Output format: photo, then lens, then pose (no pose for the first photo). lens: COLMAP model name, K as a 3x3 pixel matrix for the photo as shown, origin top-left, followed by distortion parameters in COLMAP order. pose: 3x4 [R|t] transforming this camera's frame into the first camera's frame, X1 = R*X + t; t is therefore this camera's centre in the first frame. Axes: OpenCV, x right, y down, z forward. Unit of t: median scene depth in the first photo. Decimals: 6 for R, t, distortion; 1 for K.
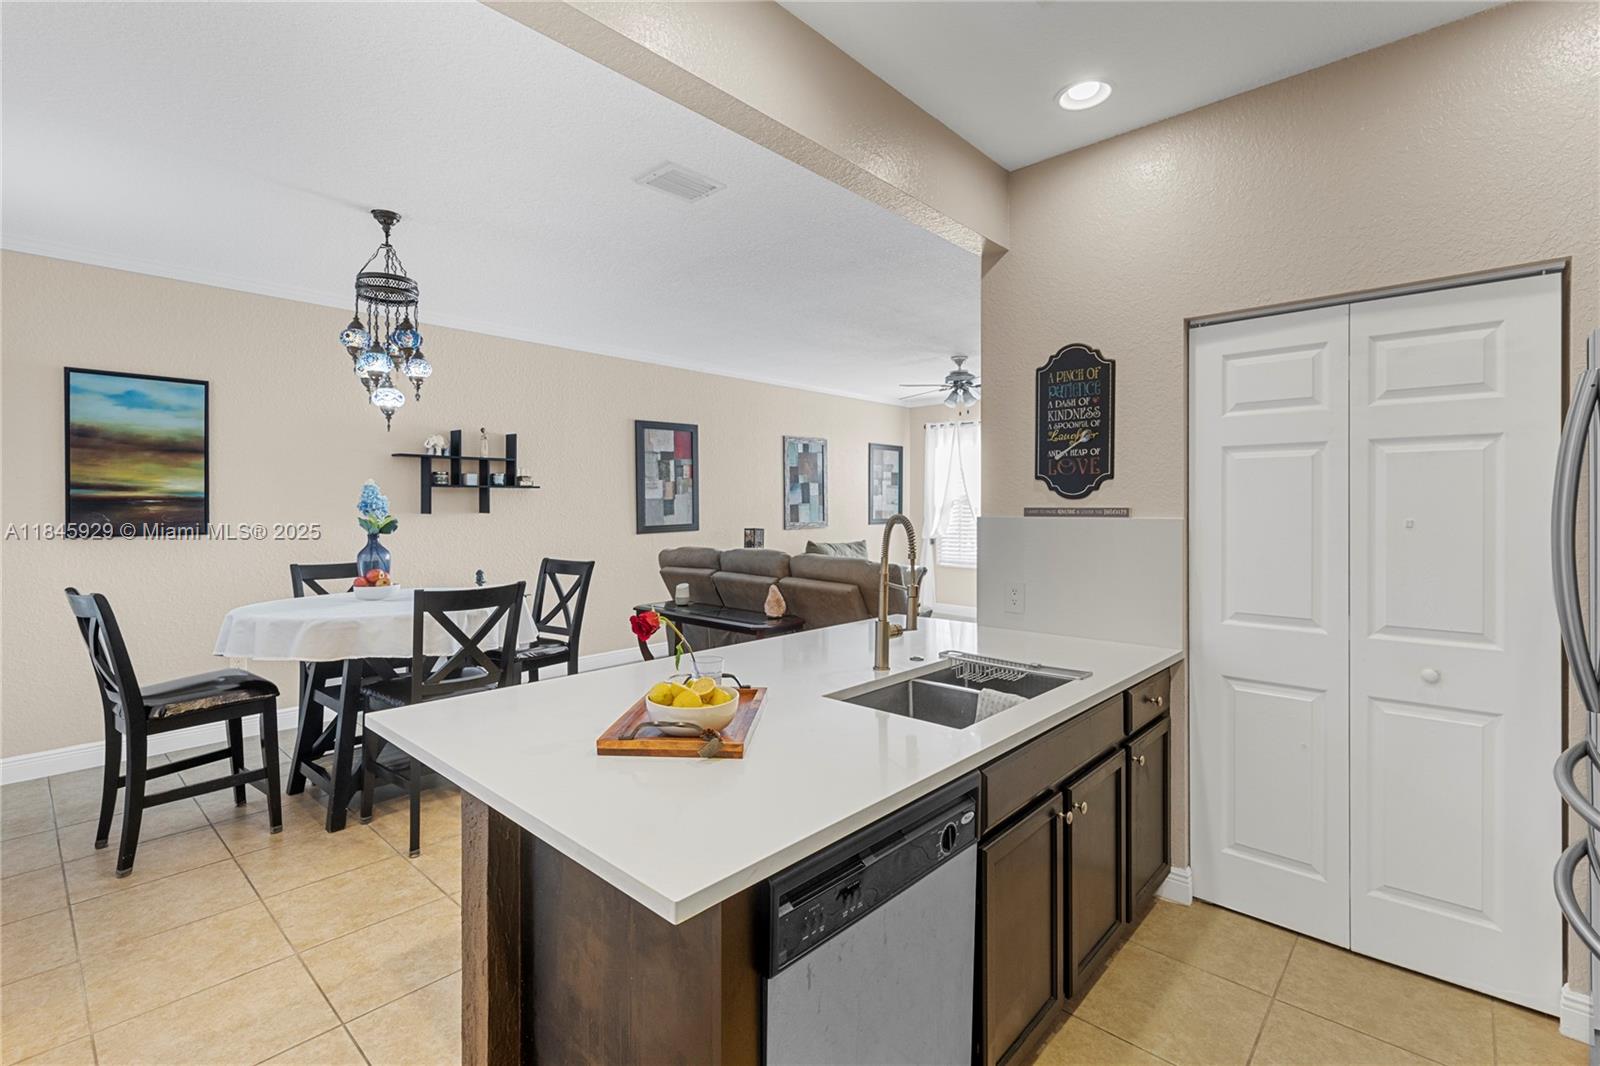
lens RADIAL K [[727.3, 0, 793.3], [0, 727.3, 506.9], [0, 0, 1]] dist [0.005735, -0.000514]
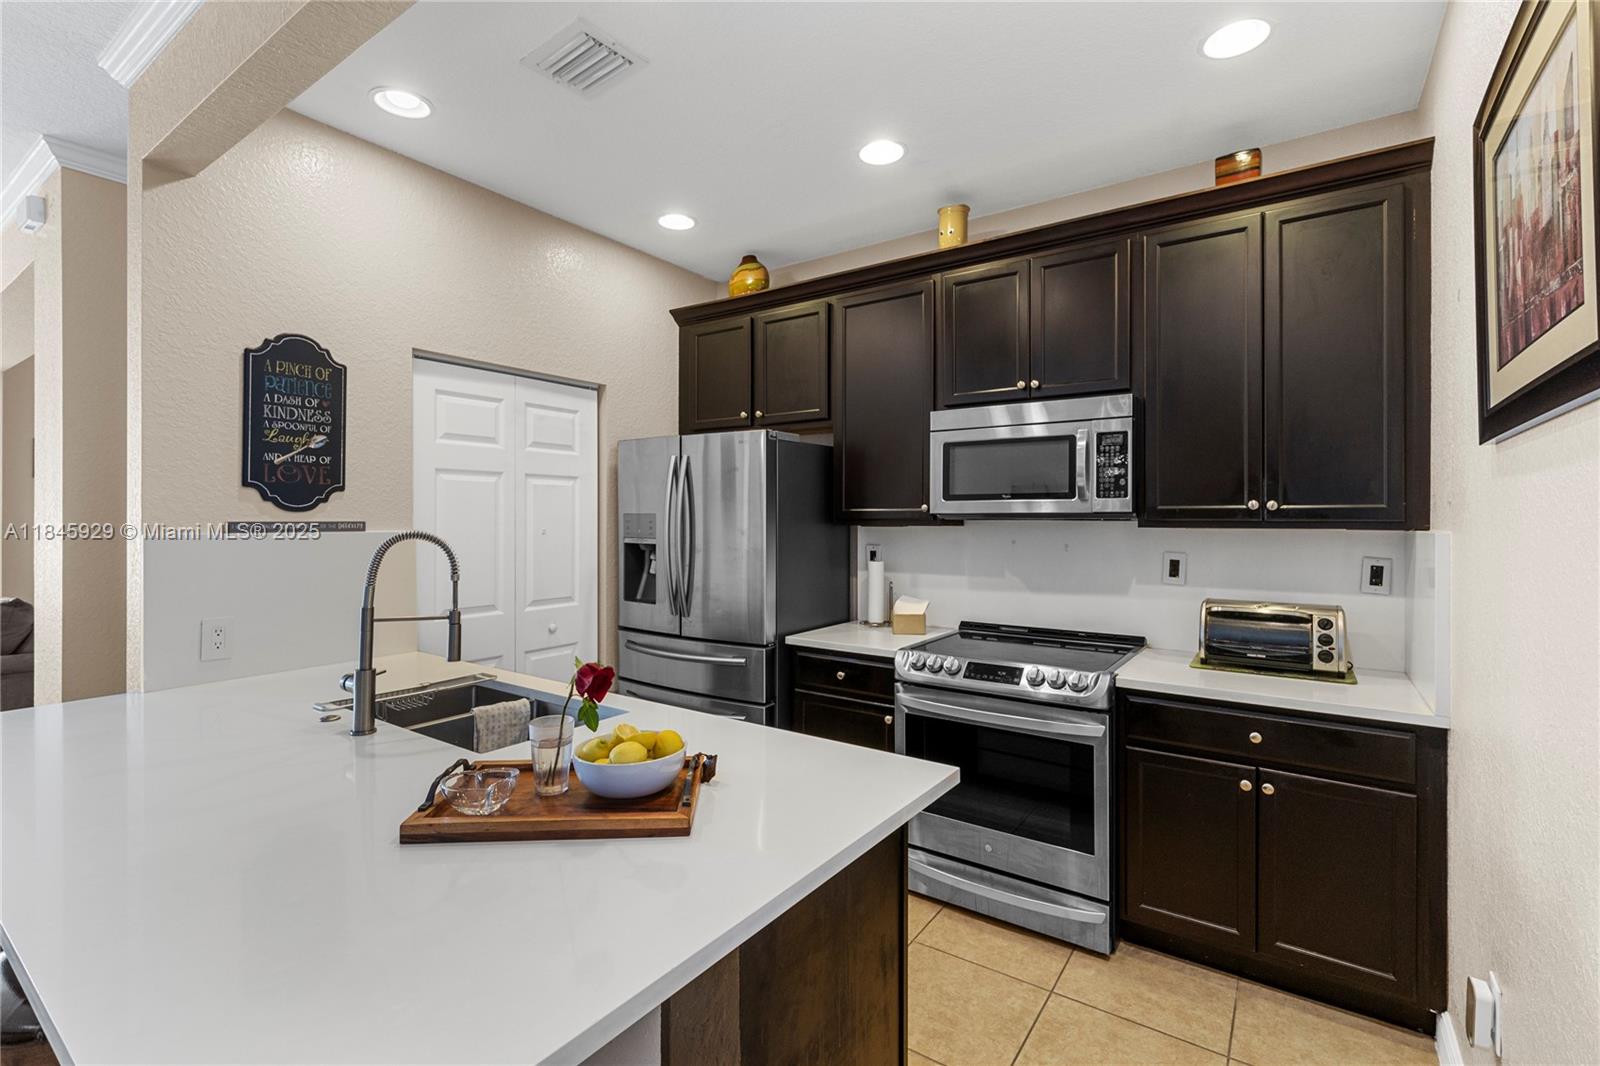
lens RADIAL K [[727.3, 0, 802.8], [0, 727.3, 520.0], [0, 0, 1]] dist [0.005735, -0.000514]
pose [[-0.141878, 0.000443, 0.989884, -0.234698], [0.003242, 0.999995, 0.000017, 0.000484], [-0.989879, 0.003212, -0.141879, 0.217369]]
